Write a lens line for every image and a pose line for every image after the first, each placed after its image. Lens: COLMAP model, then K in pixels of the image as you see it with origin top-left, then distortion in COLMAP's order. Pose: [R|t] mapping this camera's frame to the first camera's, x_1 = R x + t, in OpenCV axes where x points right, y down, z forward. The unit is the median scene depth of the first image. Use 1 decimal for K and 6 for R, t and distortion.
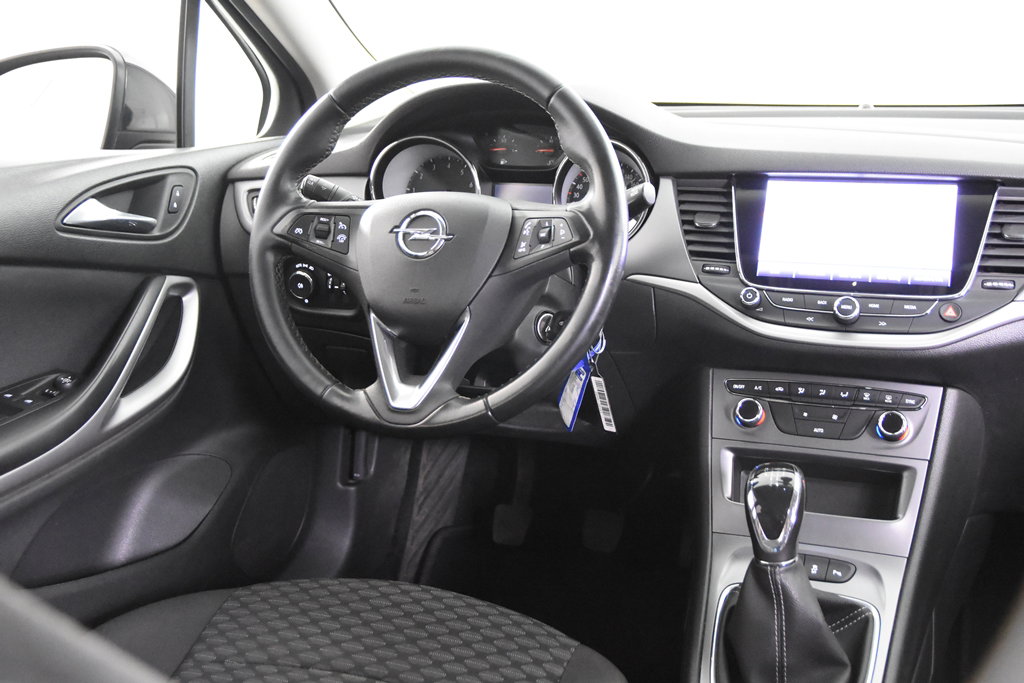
lens RADIAL K [[1130.8, 0, 506.6], [0, 1130.8, 339.8], [0, 0, 1]] dist [-0.001135, 0.000000]
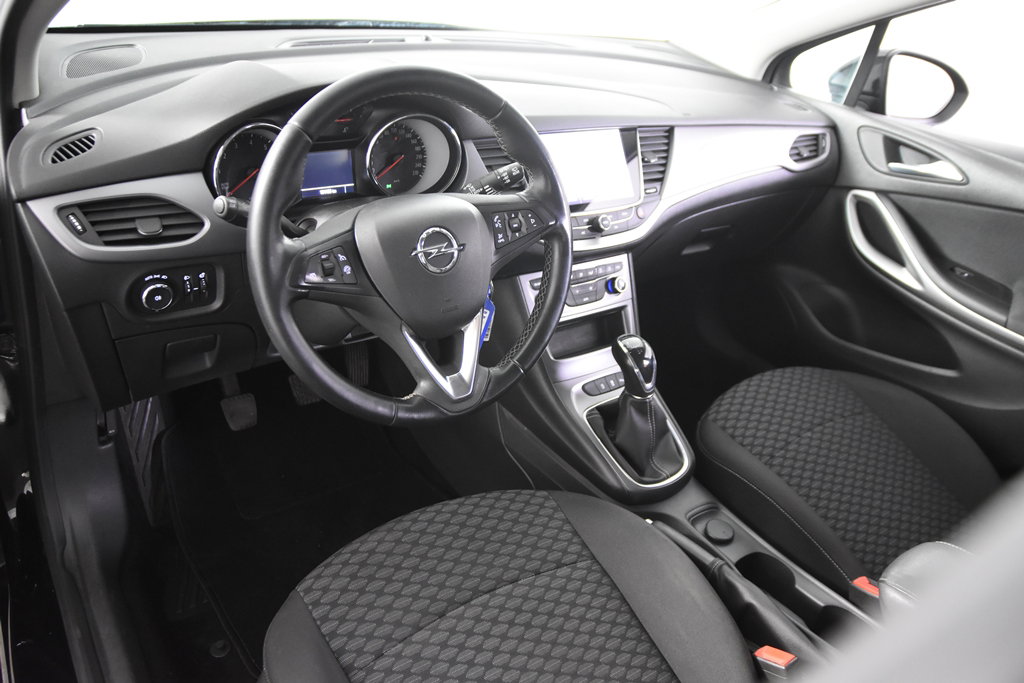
lens RADIAL K [[763.2, 0, 512.4], [0, 763.2, 344.3], [0, 0, 1]] dist [-0.090151, -0.002341]
pose [[0.559882, -0.354012, 0.749138, -0.618811], [0.078963, 0.922813, 0.377070, -0.279077], [-0.824801, -0.151961, 0.544620, 0.499998]]
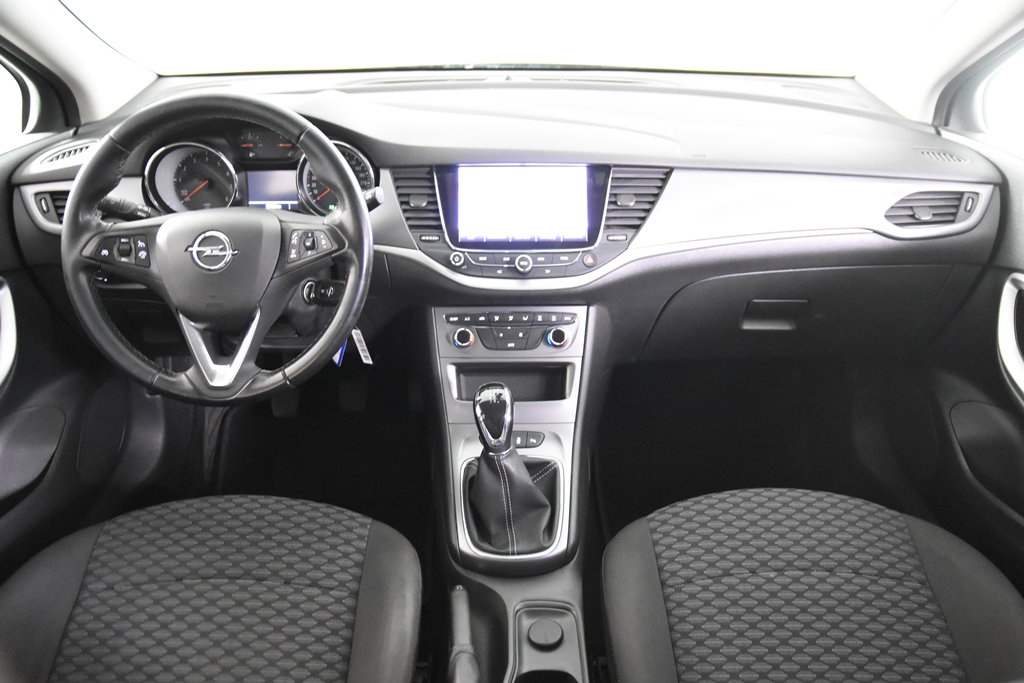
lens RADIAL K [[832.8, 0, 517.4], [0, 832.8, 343.3], [0, 0, 1]] dist [-0.094057, 0.080465]
pose [[0.935380, -0.152538, 0.319054, -0.062786], [0.078113, 0.969026, 0.234281, -0.178393], [-0.344909, -0.194220, 0.918323, 0.001827]]
